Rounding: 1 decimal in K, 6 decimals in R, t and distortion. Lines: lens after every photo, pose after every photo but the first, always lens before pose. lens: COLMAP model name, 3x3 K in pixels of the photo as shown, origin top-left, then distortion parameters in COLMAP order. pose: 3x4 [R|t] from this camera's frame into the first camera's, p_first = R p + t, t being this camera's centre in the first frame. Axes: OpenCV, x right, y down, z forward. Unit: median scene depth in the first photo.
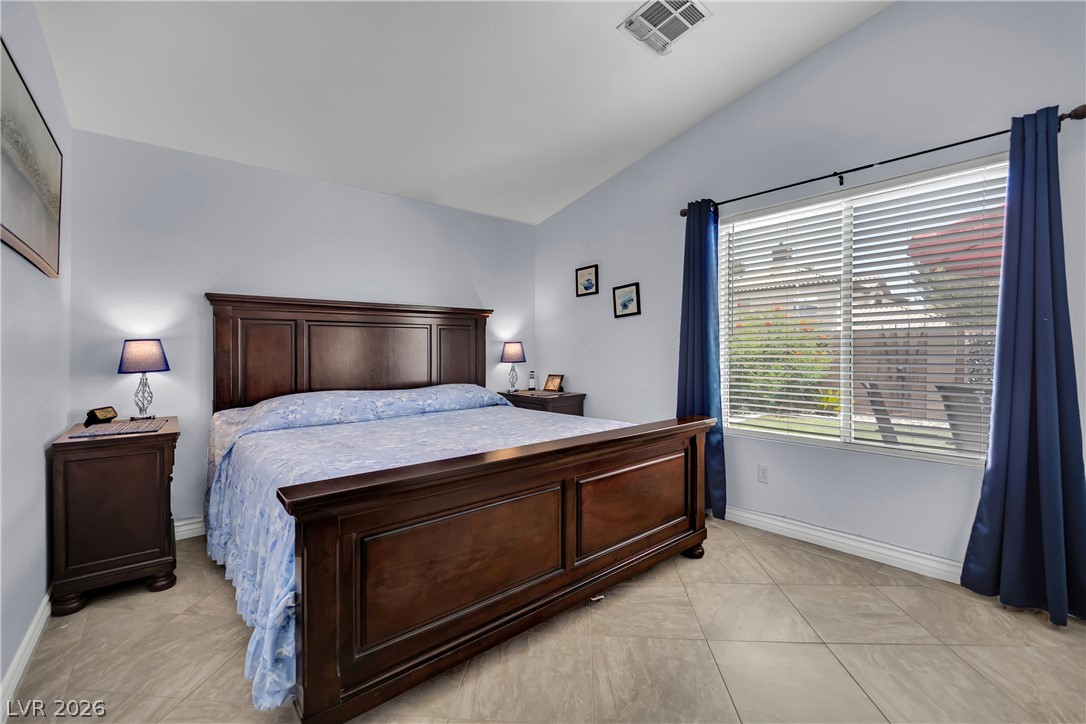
lens RADIAL K [[452.7, 0, 543.5], [0, 452.7, 353.7], [0, 0, 1]] dist [-0.020217, -0.000242]
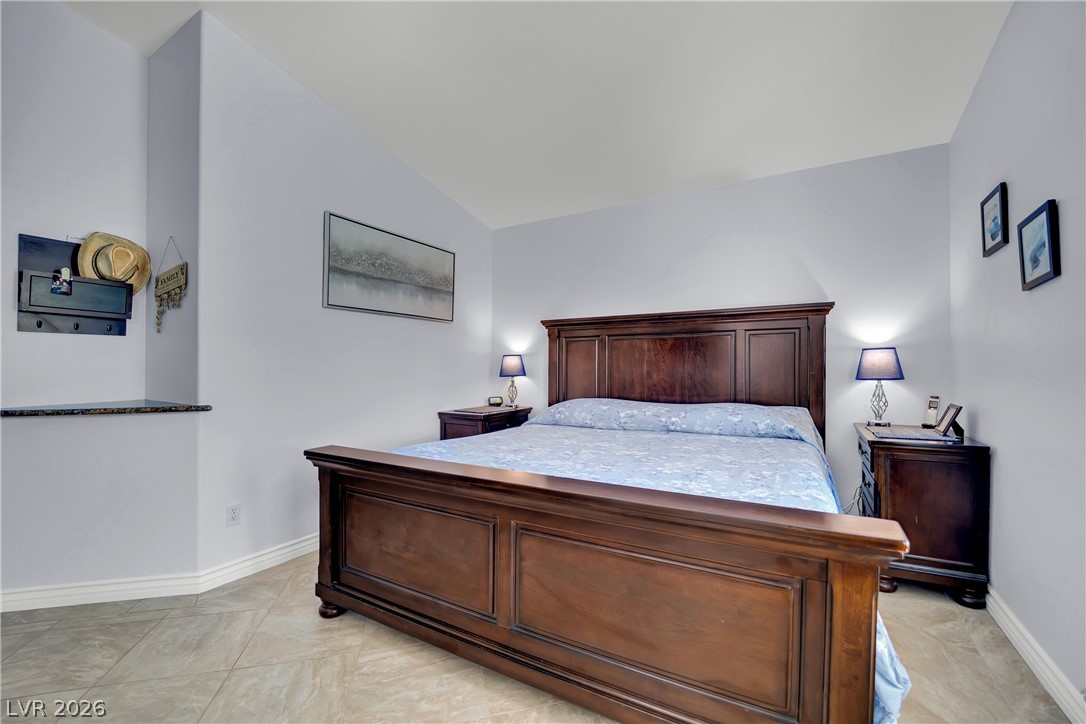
lens RADIAL K [[452.7, 0, 540.4], [0, 452.7, 369.2], [0, 0, 1]] dist [-0.020217, -0.000242]
pose [[0.327990, 0.015591, -0.944552, 0.561936], [-0.001085, 0.999869, 0.016127, -0.007384], [0.944681, -0.004265, 0.327964, 0.523195]]
